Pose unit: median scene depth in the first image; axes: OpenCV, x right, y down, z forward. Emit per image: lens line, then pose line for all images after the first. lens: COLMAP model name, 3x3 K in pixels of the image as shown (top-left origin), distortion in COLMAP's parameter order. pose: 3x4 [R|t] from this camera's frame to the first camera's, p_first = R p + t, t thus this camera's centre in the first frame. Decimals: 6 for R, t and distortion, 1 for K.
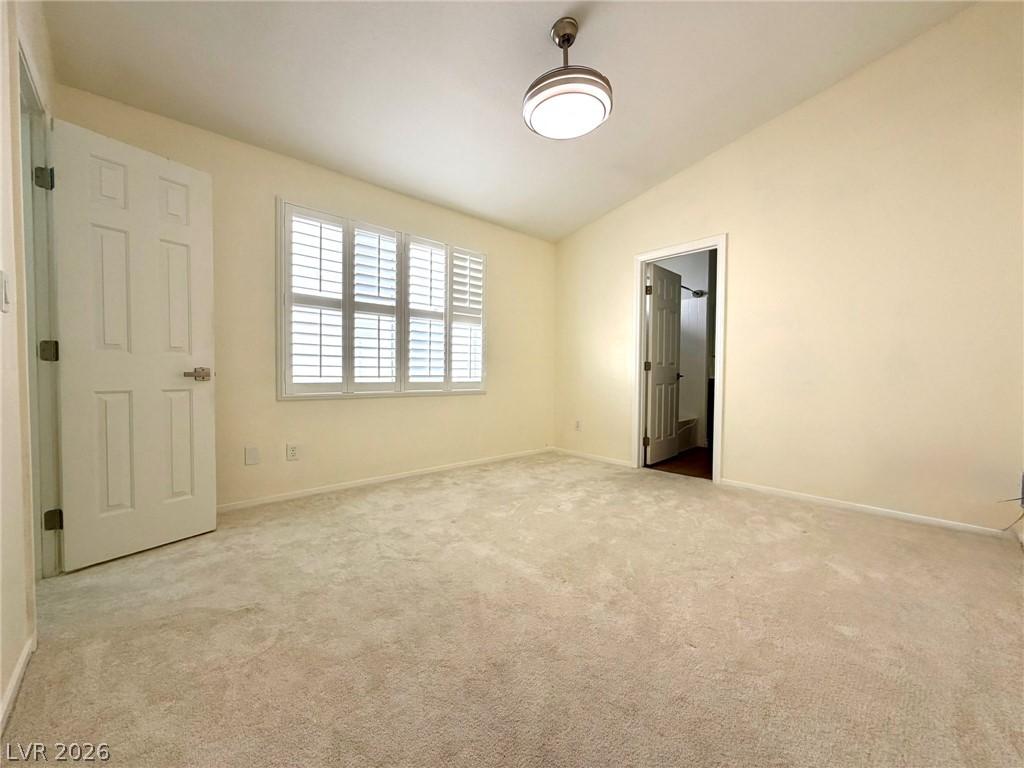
lens RADIAL K [[417.2, 0, 510.1], [0, 417.2, 385.4], [0, 0, 1]] dist [0.001077, -0.000218]
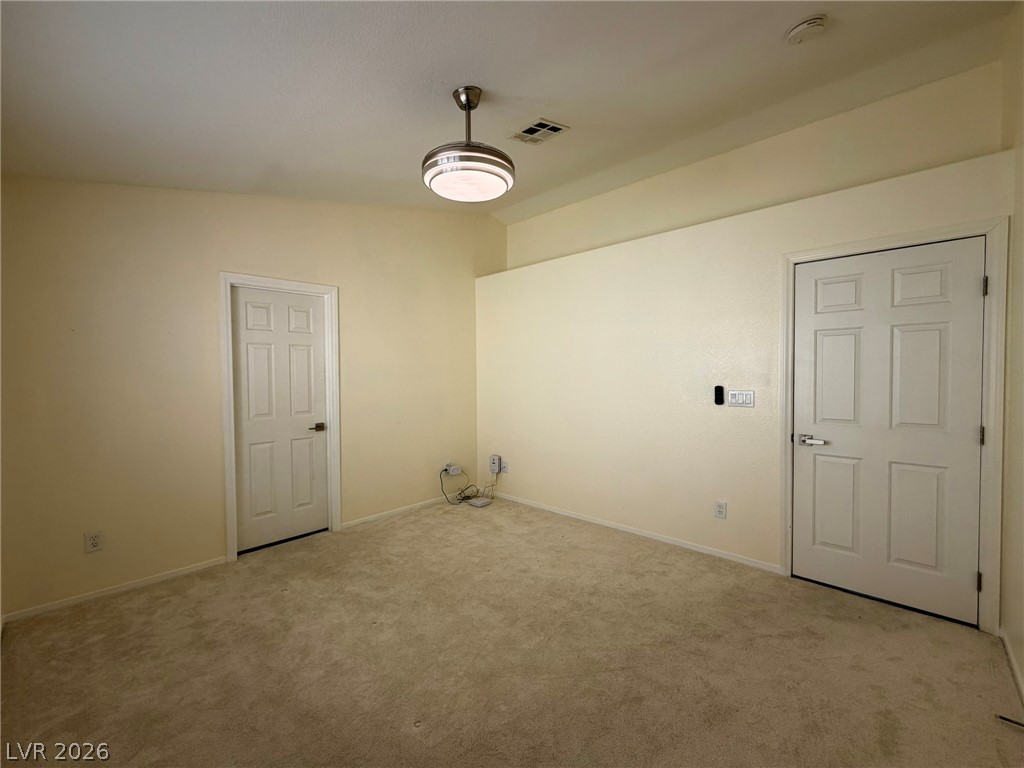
lens RADIAL K [[417.2, 0, 510.1], [0, 417.2, 385.4], [0, 0, 1]] dist [0.001077, -0.000218]
pose [[-0.084393, -0.031315, 0.995940, -0.659516], [0.037471, 0.998699, 0.034577, -0.168151], [-0.995728, 0.040237, -0.083110, 0.793052]]
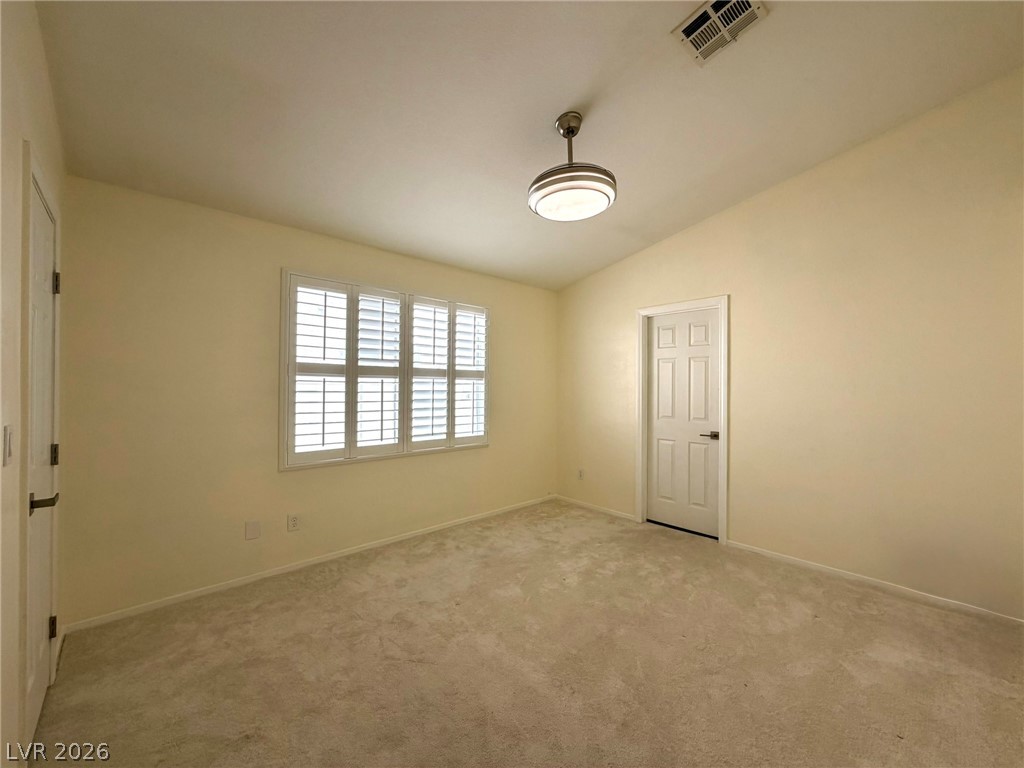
lens RADIAL K [[417.2, 0, 510.1], [0, 417.2, 385.4], [0, 0, 1]] dist [0.001077, -0.000218]
pose [[0.999997, -0.000650, 0.002346, -0.012281], [0.000729, 0.999435, -0.033611, -0.133012], [-0.002323, 0.033613, 0.999432, 0.002897]]
